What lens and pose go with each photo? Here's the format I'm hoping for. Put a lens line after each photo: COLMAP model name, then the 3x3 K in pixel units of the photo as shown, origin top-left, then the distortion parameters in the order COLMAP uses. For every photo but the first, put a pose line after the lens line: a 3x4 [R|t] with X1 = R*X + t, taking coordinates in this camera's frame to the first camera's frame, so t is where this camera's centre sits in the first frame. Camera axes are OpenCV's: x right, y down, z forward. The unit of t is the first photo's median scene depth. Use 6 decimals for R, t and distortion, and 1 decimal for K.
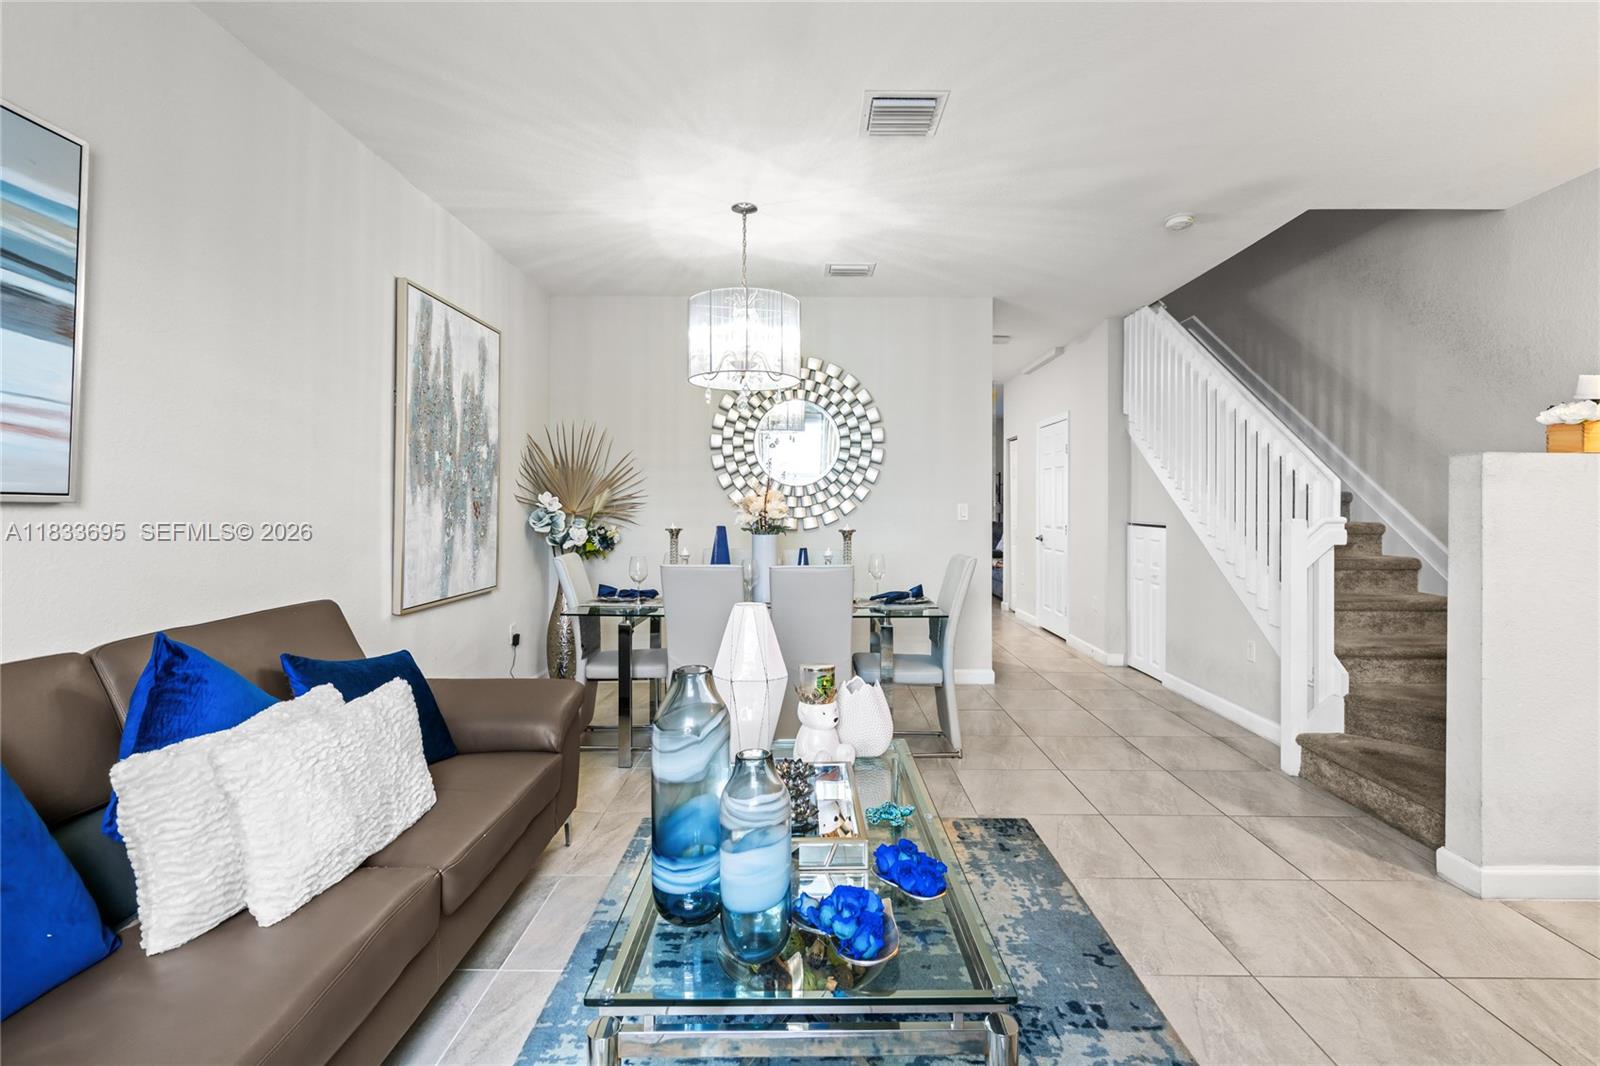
lens RADIAL K [[727.9, 0, 796.5], [0, 727.9, 510.3], [0, 0, 1]] dist [-0.009395, 0.000595]
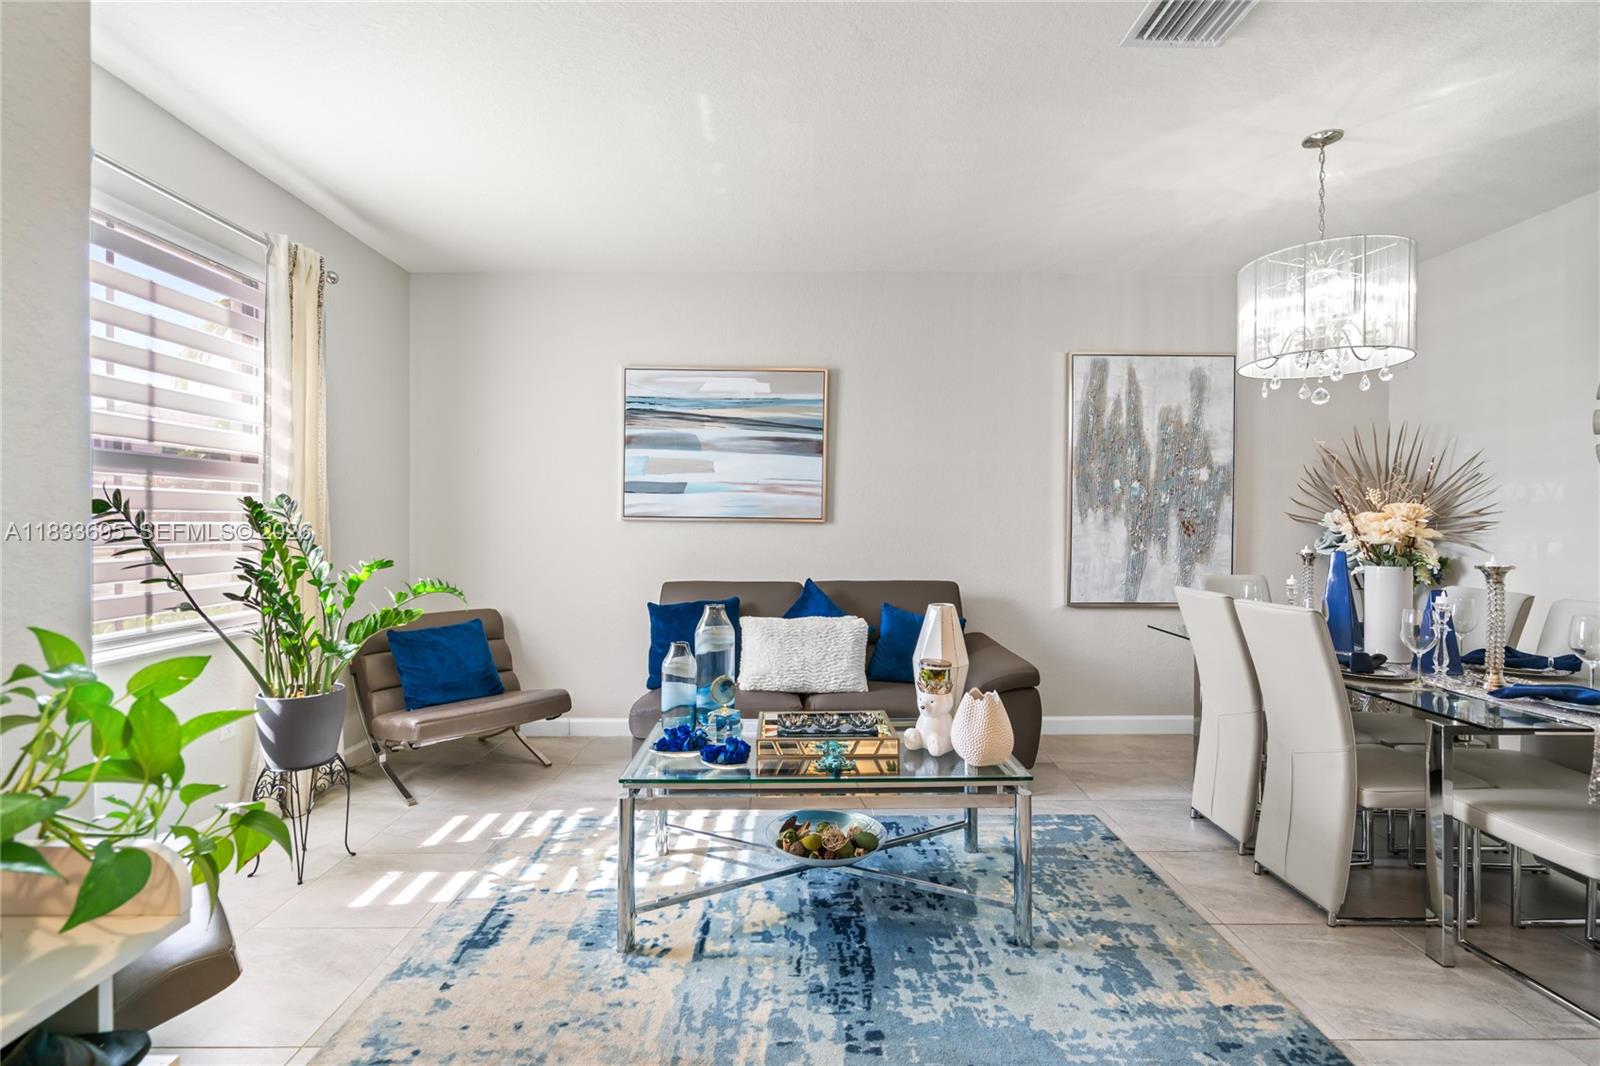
lens RADIAL K [[713.8, 0, 804.1], [0, 713.8, 524.2], [0, 0, 1]] dist [-0.015365, 0.006128]
pose [[0.025603, 0.002136, -0.999670, 0.629915], [-0.009393, 0.999954, 0.001896, -0.003806], [0.999628, 0.009342, 0.025622, 0.409381]]
